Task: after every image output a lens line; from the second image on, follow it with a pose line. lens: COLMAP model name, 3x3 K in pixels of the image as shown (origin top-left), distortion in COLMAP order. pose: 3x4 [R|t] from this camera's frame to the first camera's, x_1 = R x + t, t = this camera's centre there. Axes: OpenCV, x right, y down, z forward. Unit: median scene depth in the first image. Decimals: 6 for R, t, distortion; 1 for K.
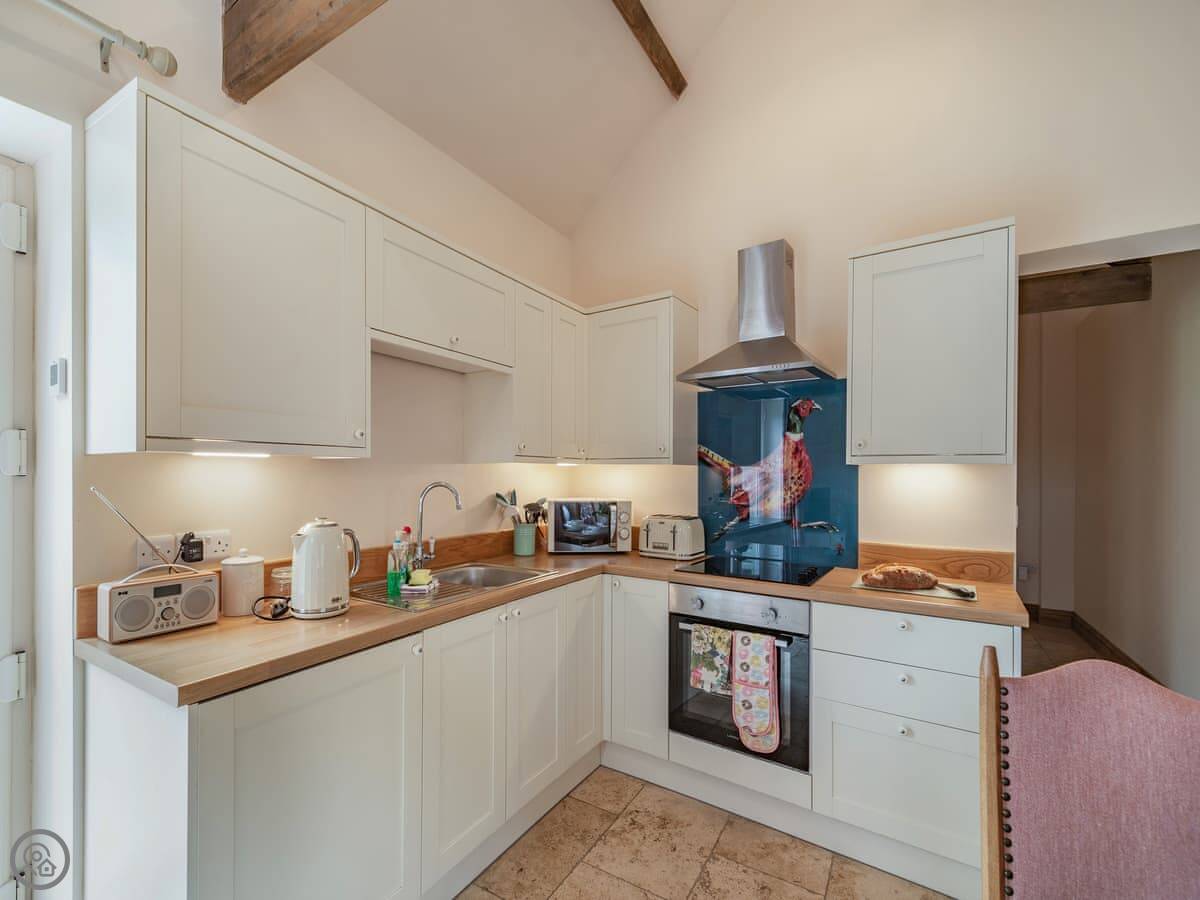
lens RADIAL K [[538.3, 0, 582.6], [0, 538.3, 471.3], [0, 0, 1]] dist [0.002671, 0.000079]
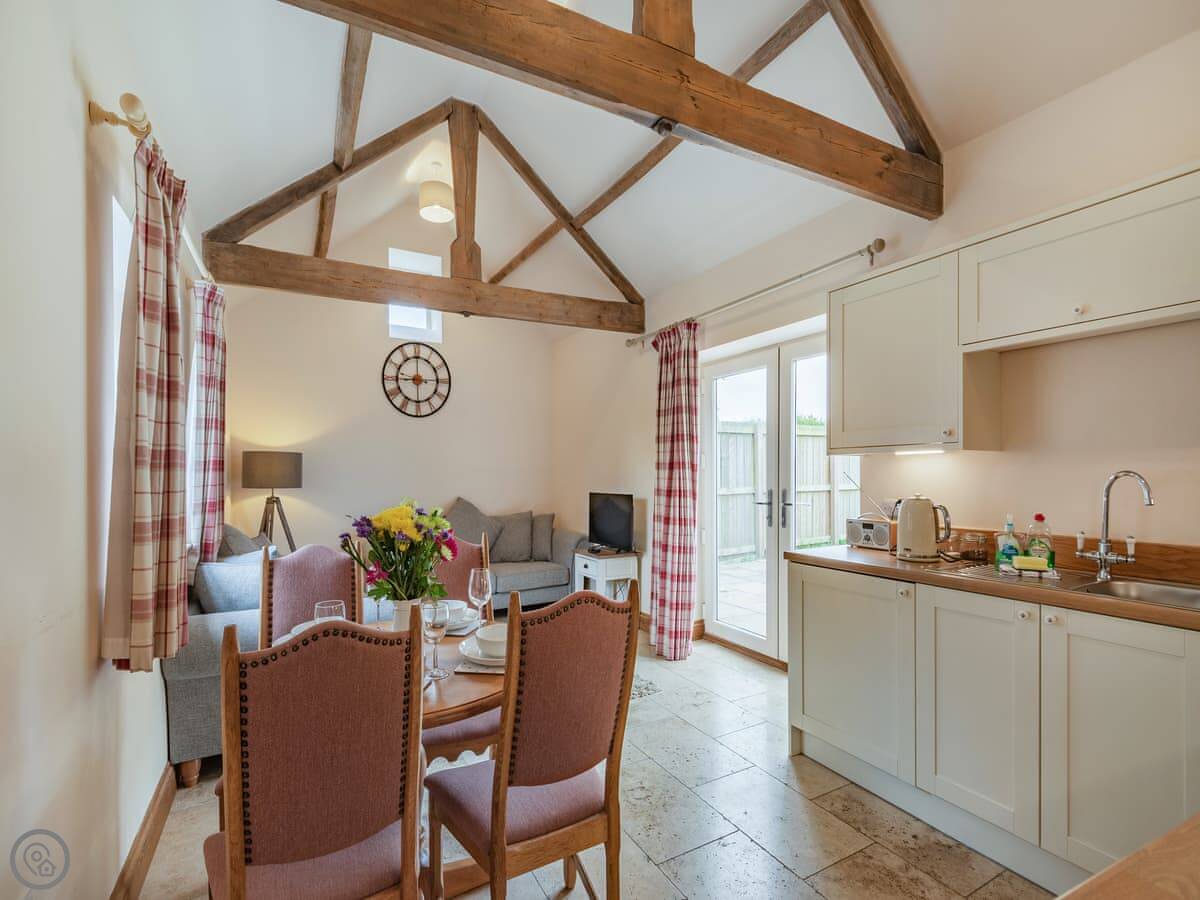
lens RADIAL K [[538.3, 0, 582.6], [0, 538.3, 471.3], [0, 0, 1]] dist [0.002671, 0.000079]
pose [[-0.507088, 0.003623, -0.861887, 0.829232], [0.011869, 0.999926, -0.002780, 0.012020], [0.861813, -0.011639, -0.507093, 0.653789]]
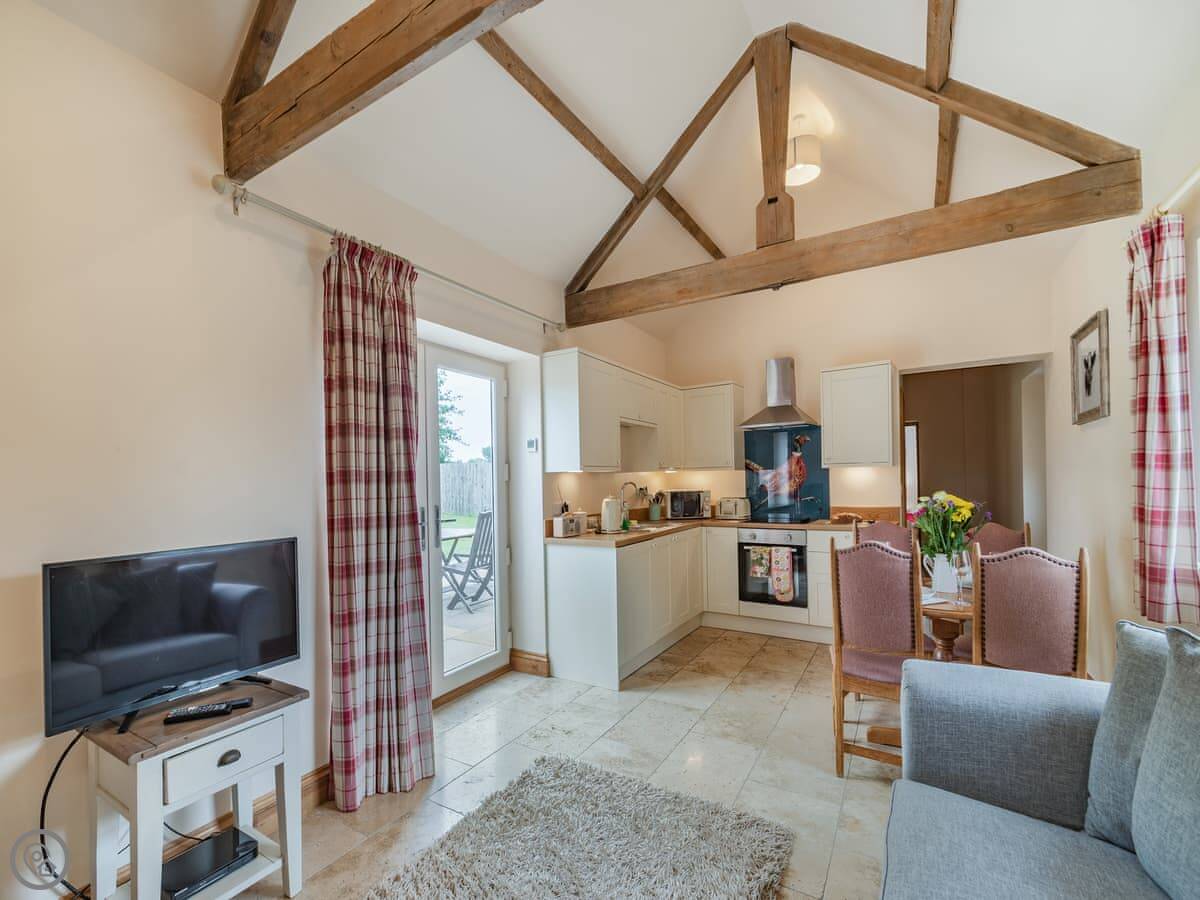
lens RADIAL K [[537.9, 0, 574.3], [0, 537.9, 477.6], [0, 0, 1]] dist [-0.020562, -0.000093]
pose [[0.999581, -0.025059, -0.014492, -0.419090], [0.025027, 0.999684, -0.002395, 0.004832], [0.014548, 0.002031, 0.999892, -1.033547]]
